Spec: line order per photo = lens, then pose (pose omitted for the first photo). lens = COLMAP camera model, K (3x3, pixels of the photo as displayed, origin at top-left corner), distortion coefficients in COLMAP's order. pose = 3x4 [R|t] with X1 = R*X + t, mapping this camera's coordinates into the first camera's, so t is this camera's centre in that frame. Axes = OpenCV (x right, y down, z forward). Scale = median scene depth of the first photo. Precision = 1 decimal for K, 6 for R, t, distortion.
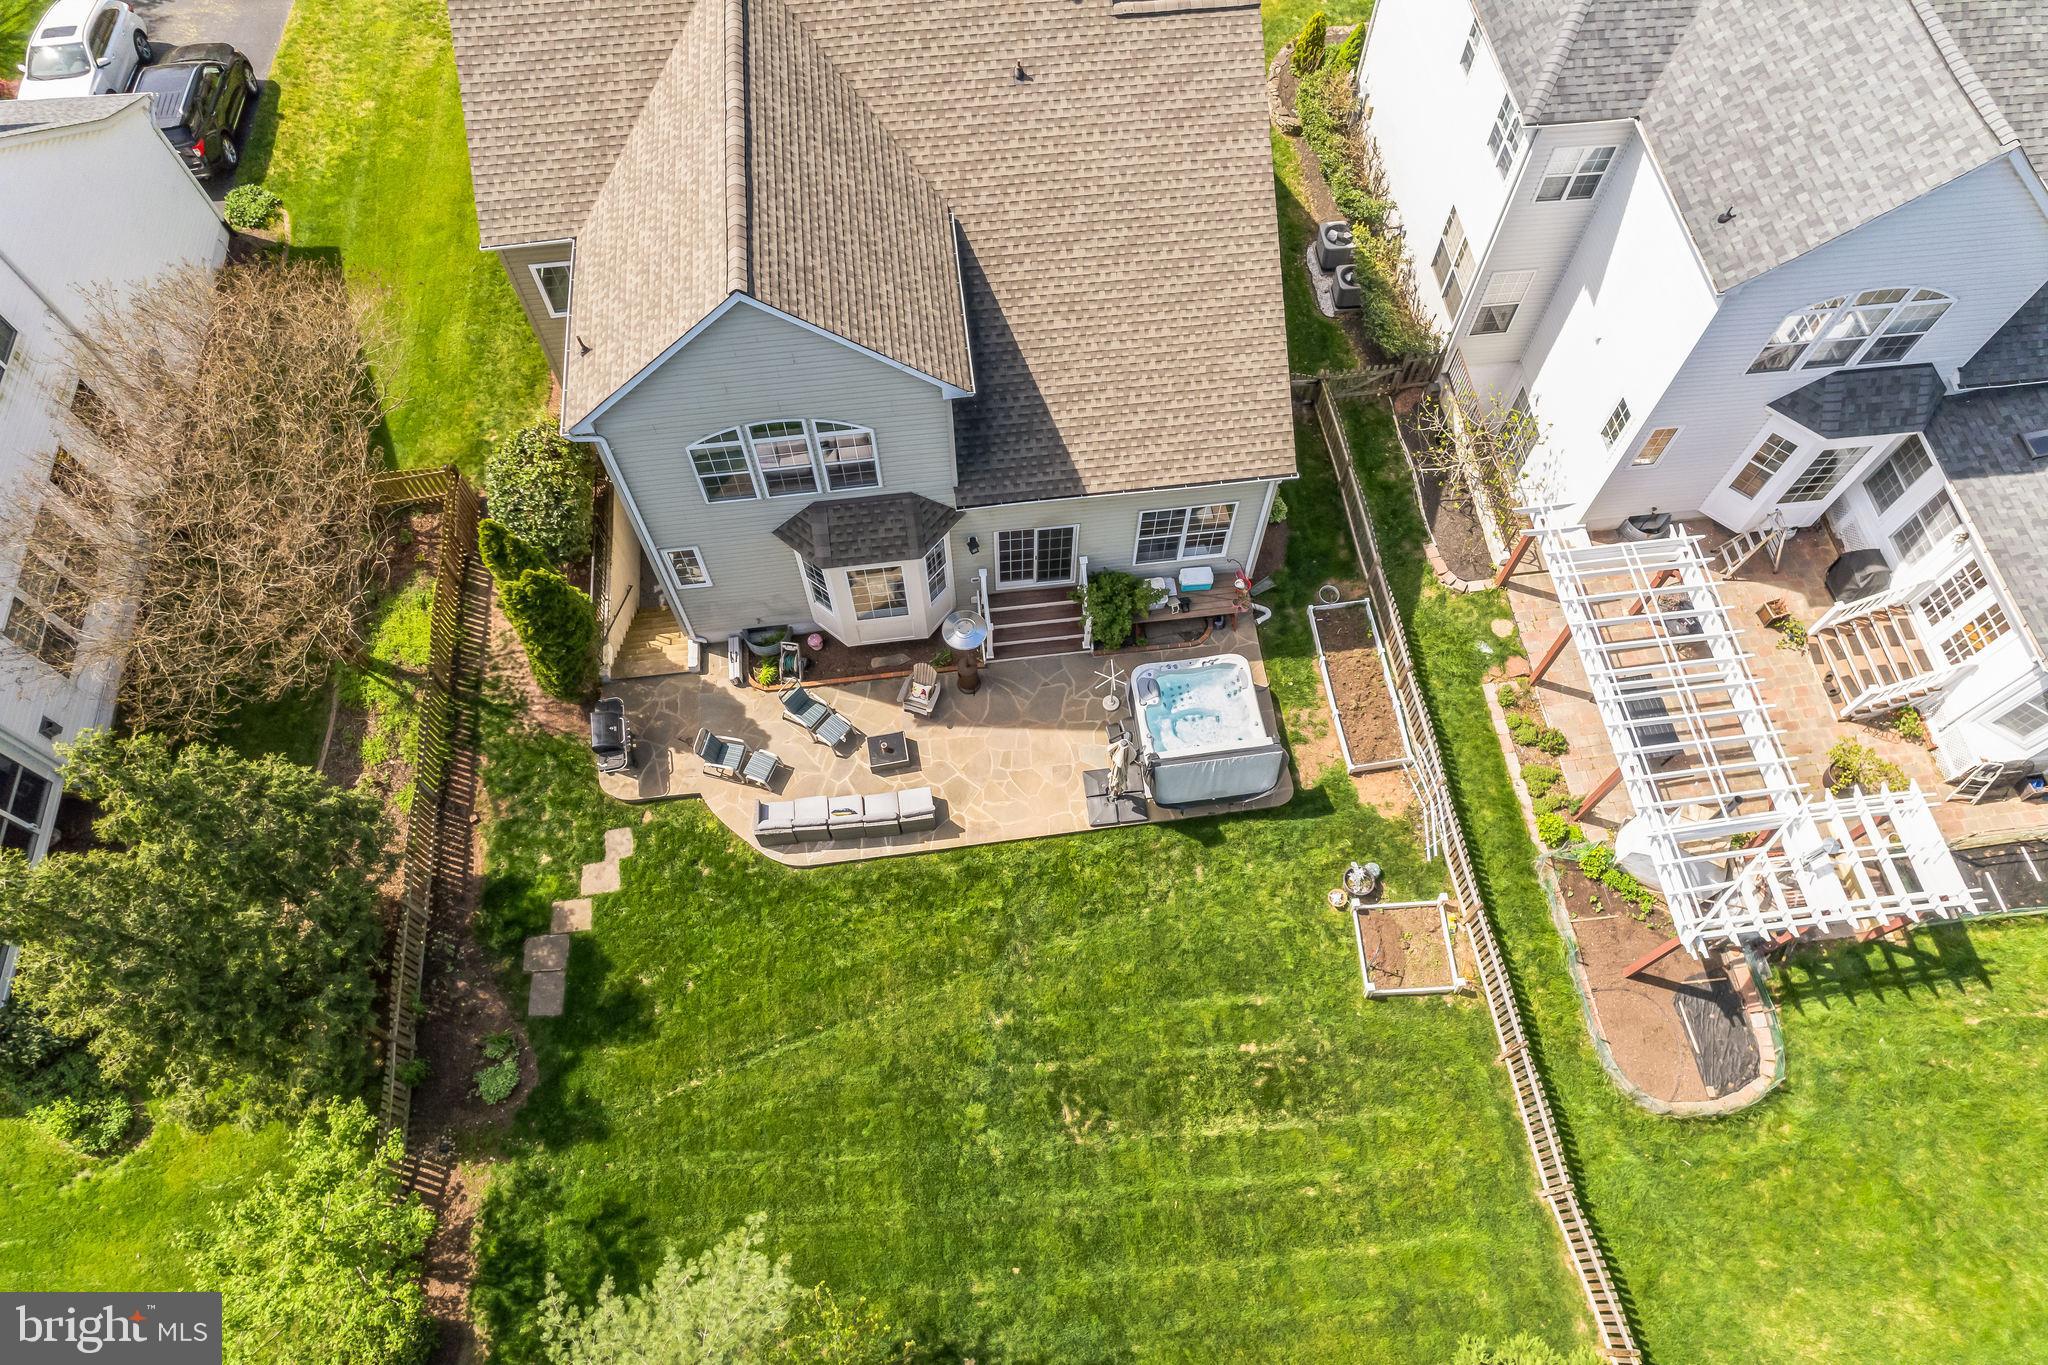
lens RADIAL K [[1310.1, 0, 1038.5], [0, 1310.1, 683.7], [0, 0, 1]] dist [-0.075936, 0.067491]
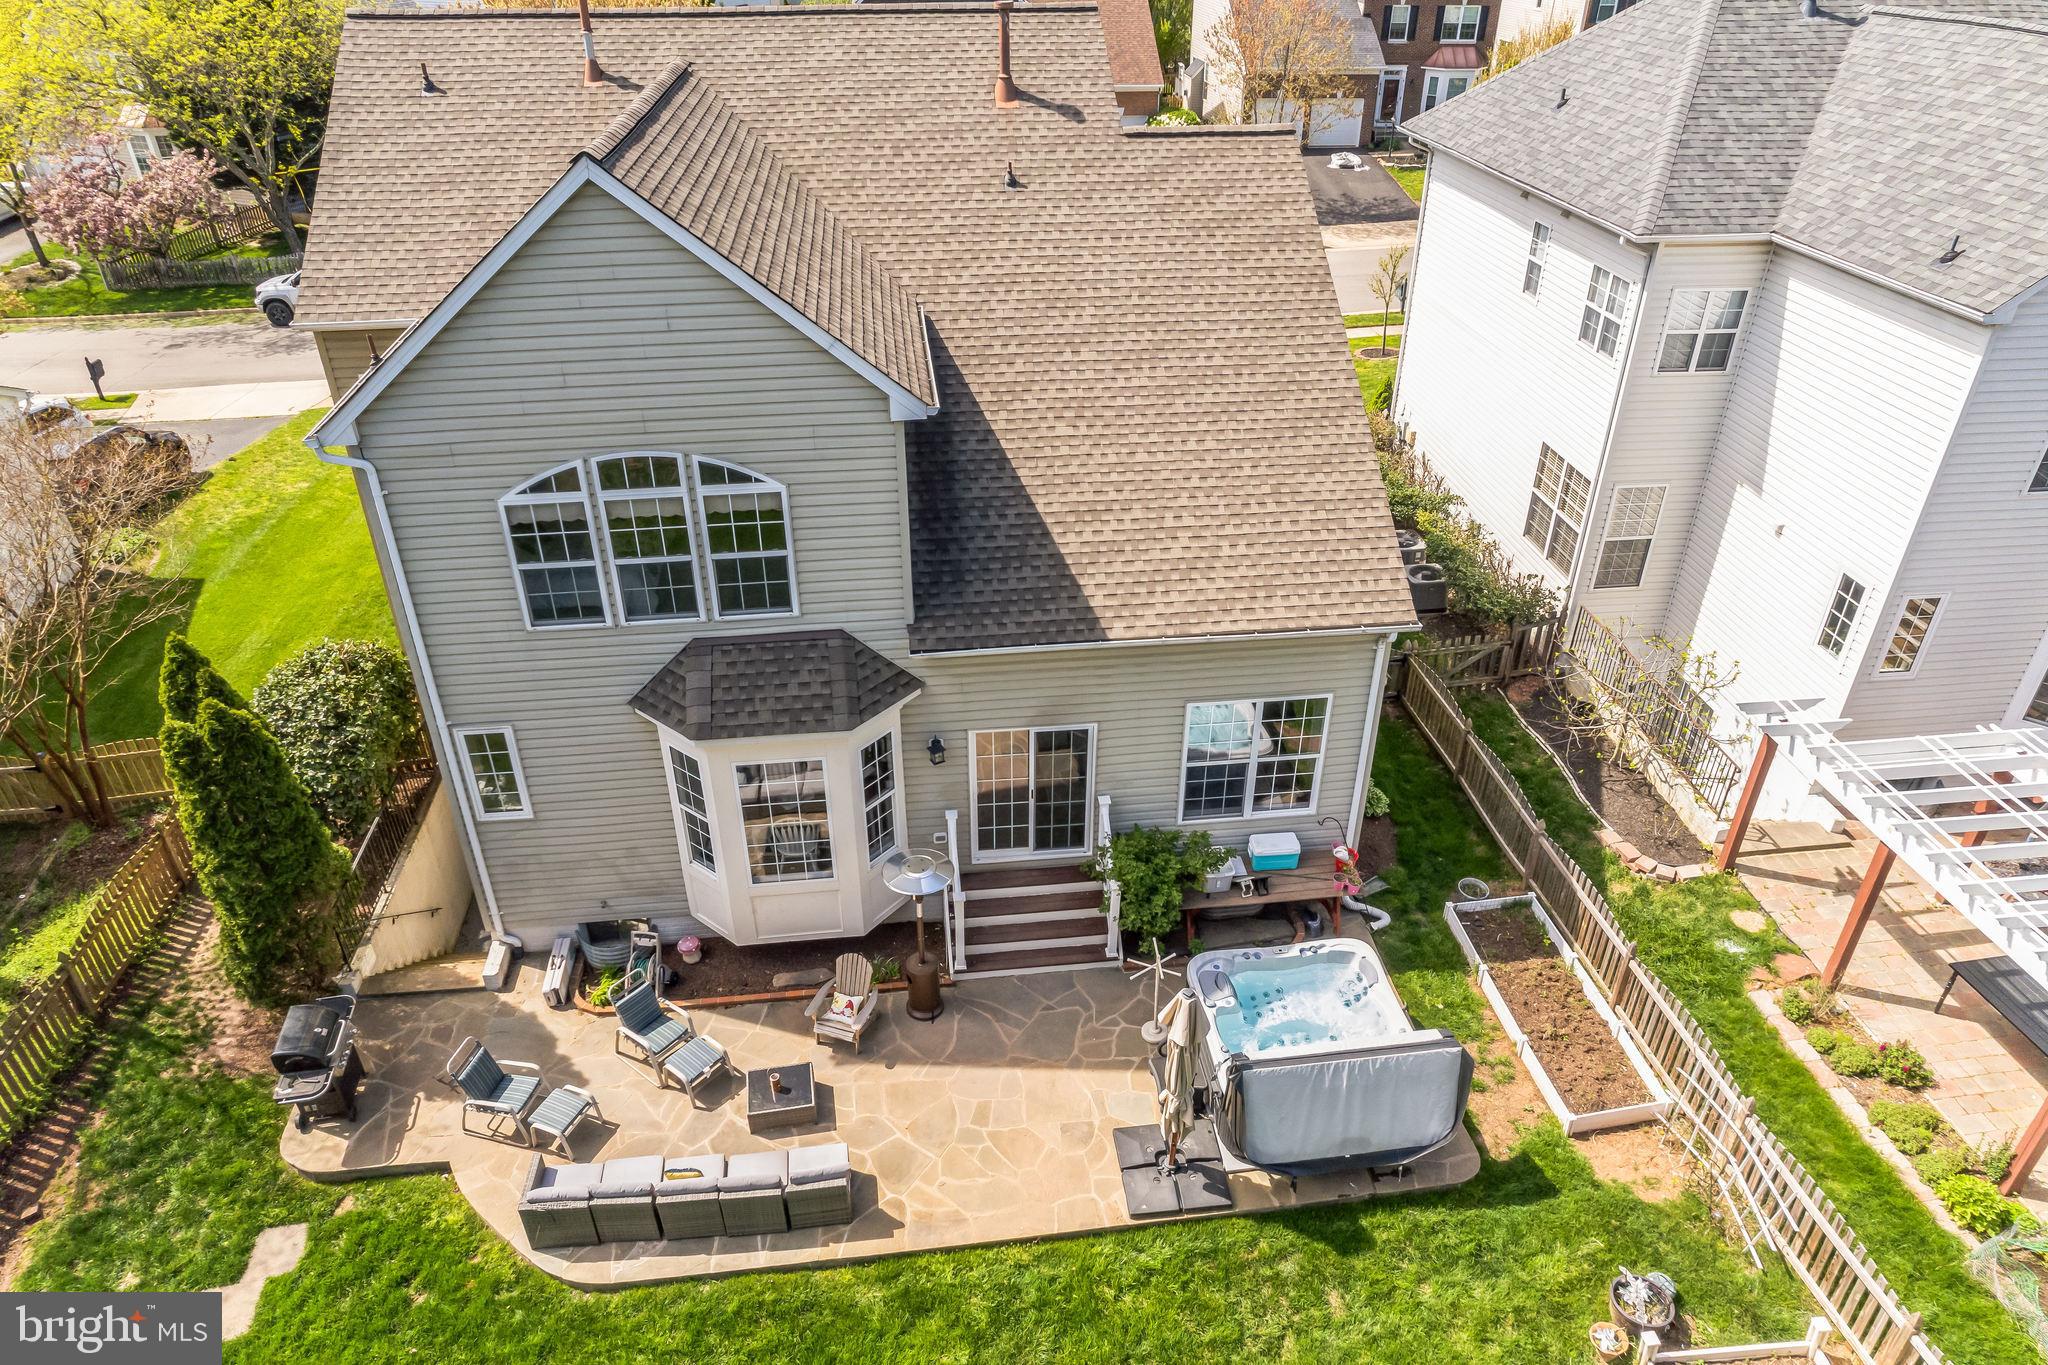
lens RADIAL K [[1310.1, 0, 1038.5], [0, 1310.1, 683.7], [0, 0, 1]] dist [-0.075936, 0.067491]
pose [[0.999991, -0.004102, -0.001368, 0.002373], [0.002797, 0.854925, -0.518745, 0.202470], [0.003297, 0.518736, 0.854928, 0.413957]]
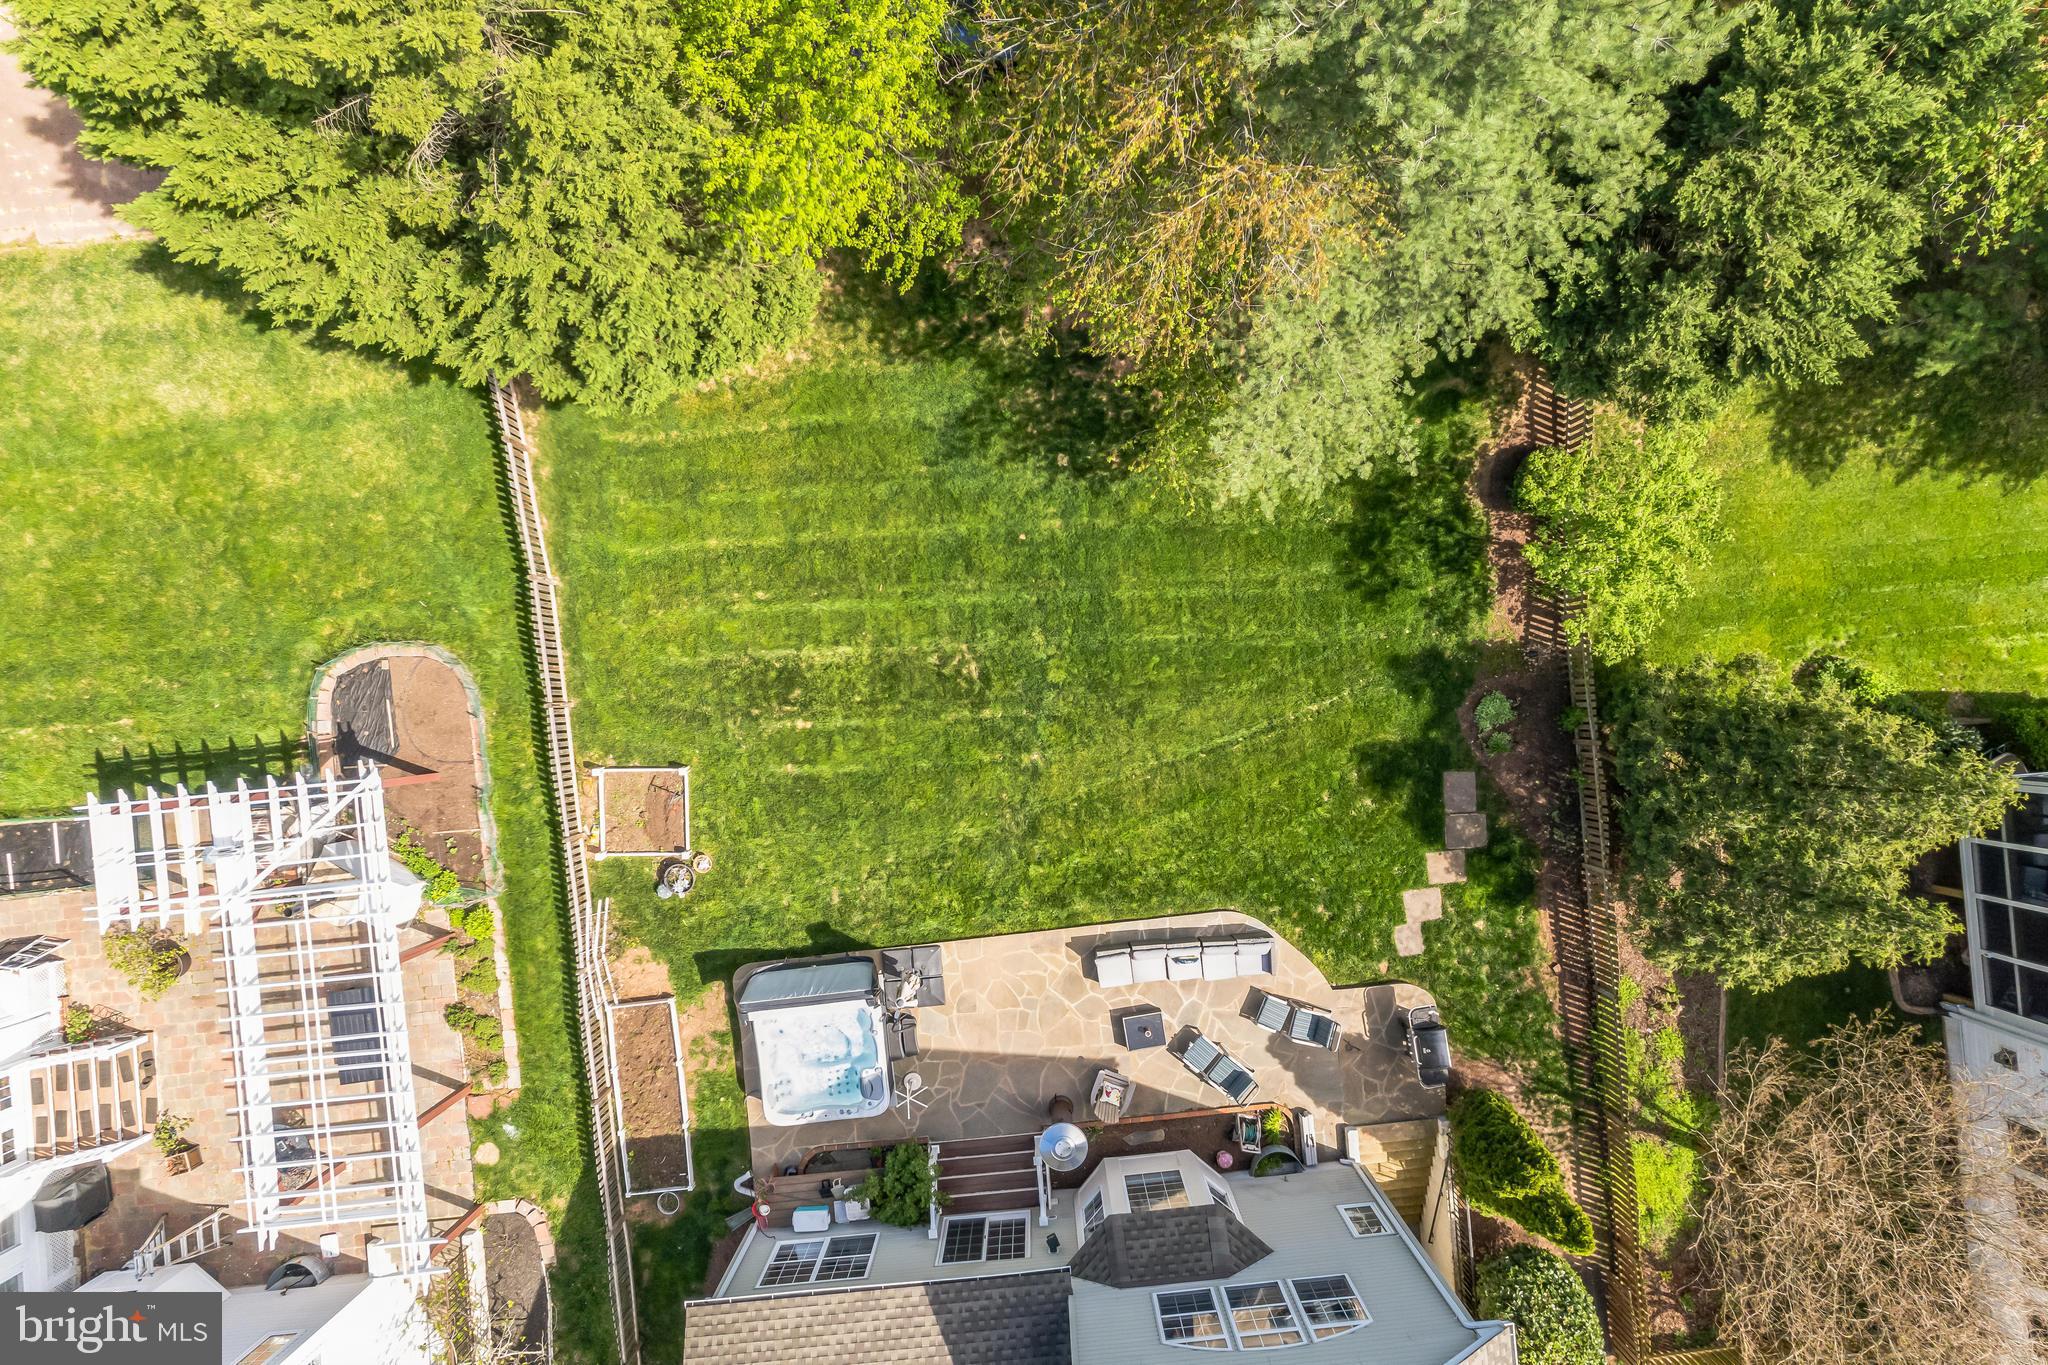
lens RADIAL K [[1314.6, 0, 1030.3], [0, 1314.6, 680.7], [0, 0, 1]] dist [-0.082699, 0.078547]
pose [[-0.999584, -0.027535, -0.008541, -0.015094], [0.020348, -0.883725, 0.467563, -0.179709], [-0.020423, 0.467195, 0.883918, 0.018616]]
